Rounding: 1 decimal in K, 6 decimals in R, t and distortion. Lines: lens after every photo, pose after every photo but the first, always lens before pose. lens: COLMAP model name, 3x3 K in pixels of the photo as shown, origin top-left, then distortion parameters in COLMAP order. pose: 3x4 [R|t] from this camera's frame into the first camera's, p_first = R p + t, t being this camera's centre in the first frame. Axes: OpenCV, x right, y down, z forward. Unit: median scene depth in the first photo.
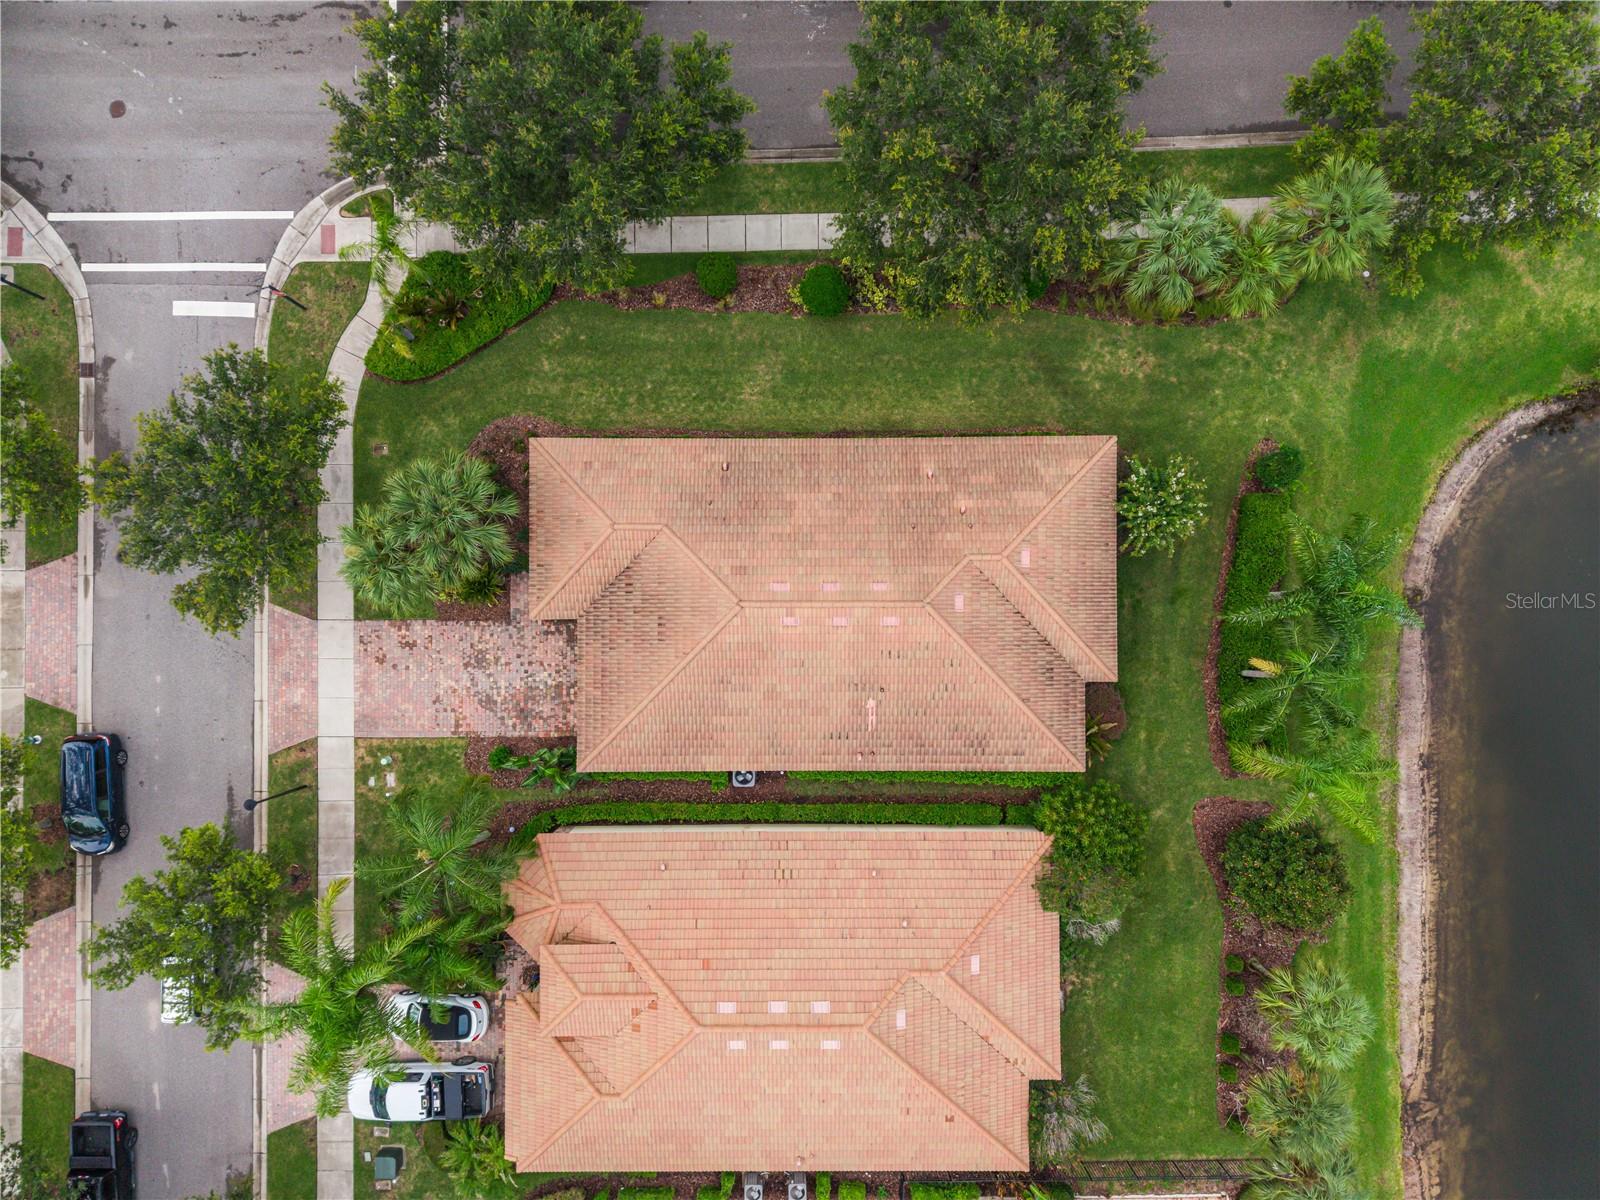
lens RADIAL K [[1094.4, 0, 800.1], [0, 1094.4, 601.5], [0, 0, 1]] dist [-0.005747, 0.000790]
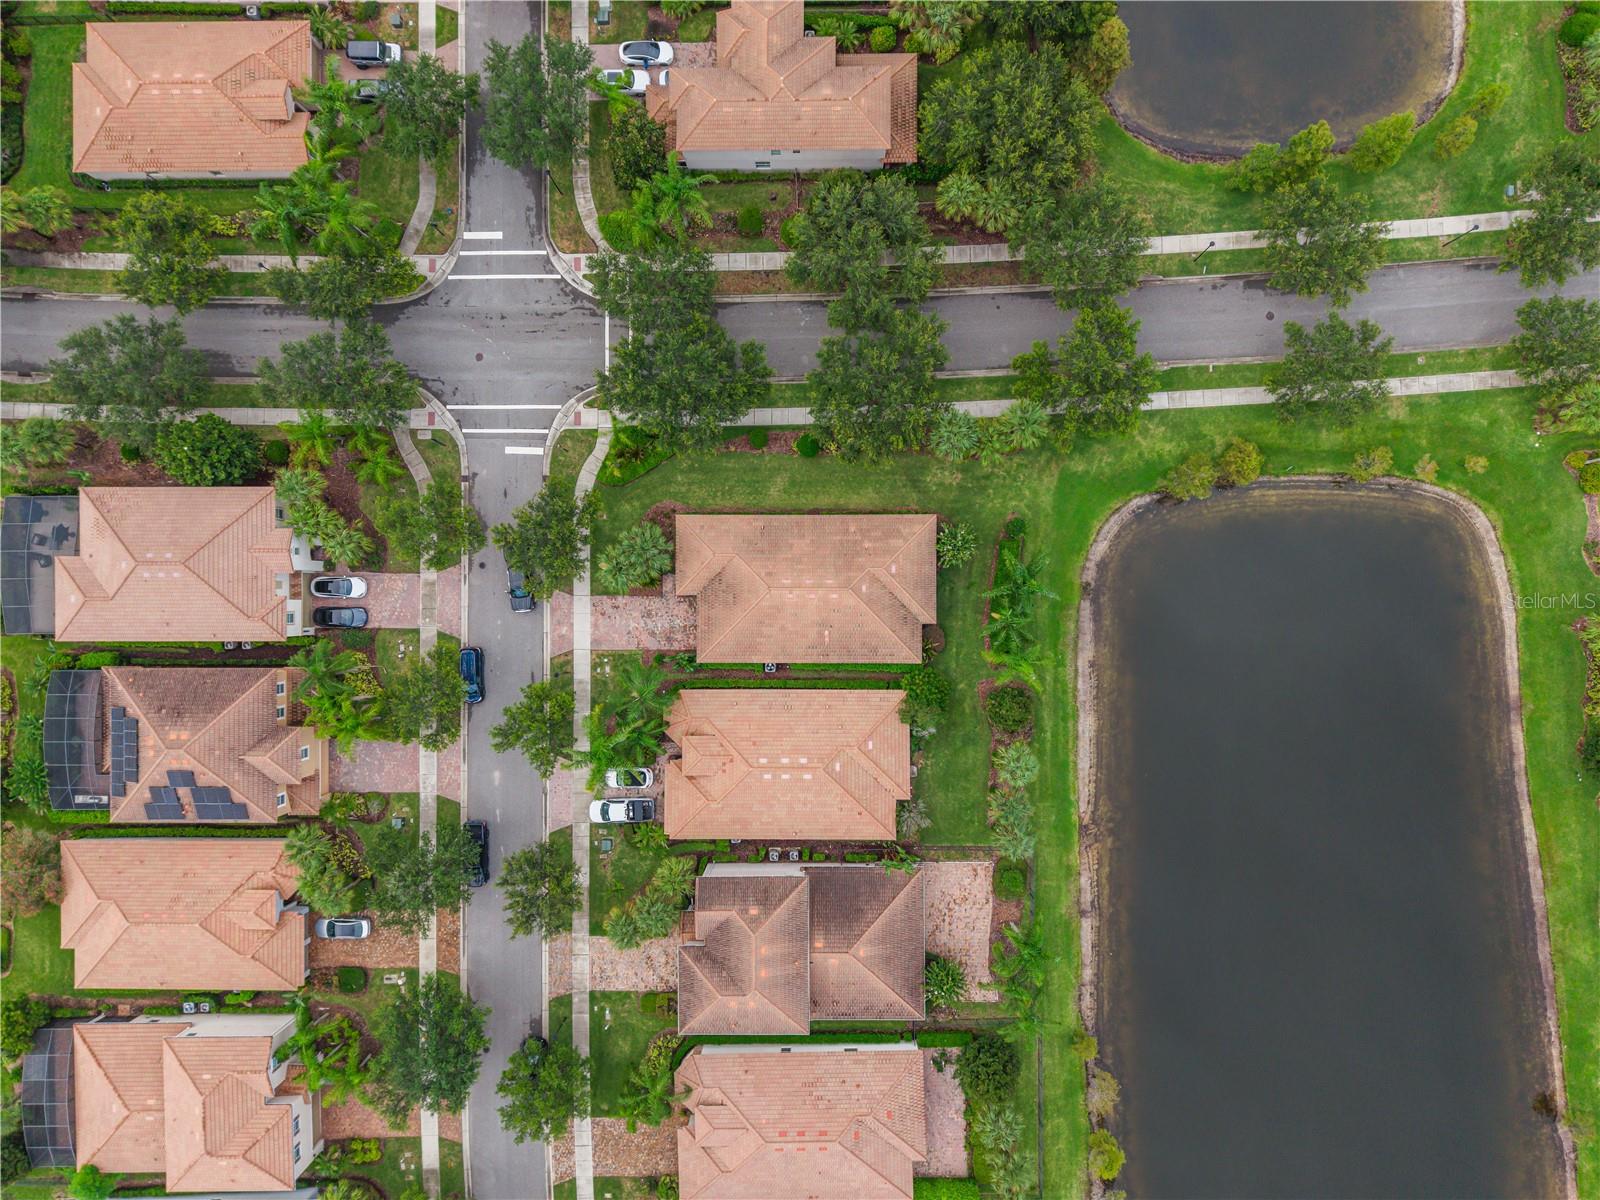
lens RADIAL K [[1094.4, 0, 801.5], [0, 1094.4, 607.7], [0, 0, 1]] dist [-0.005747, 0.000790]
pose [[0.999883, 0.003551, -0.014910, 0.042606], [-0.003280, 0.999829, 0.018196, 0.000265], [0.014972, -0.018145, 0.999723, -1.167123]]
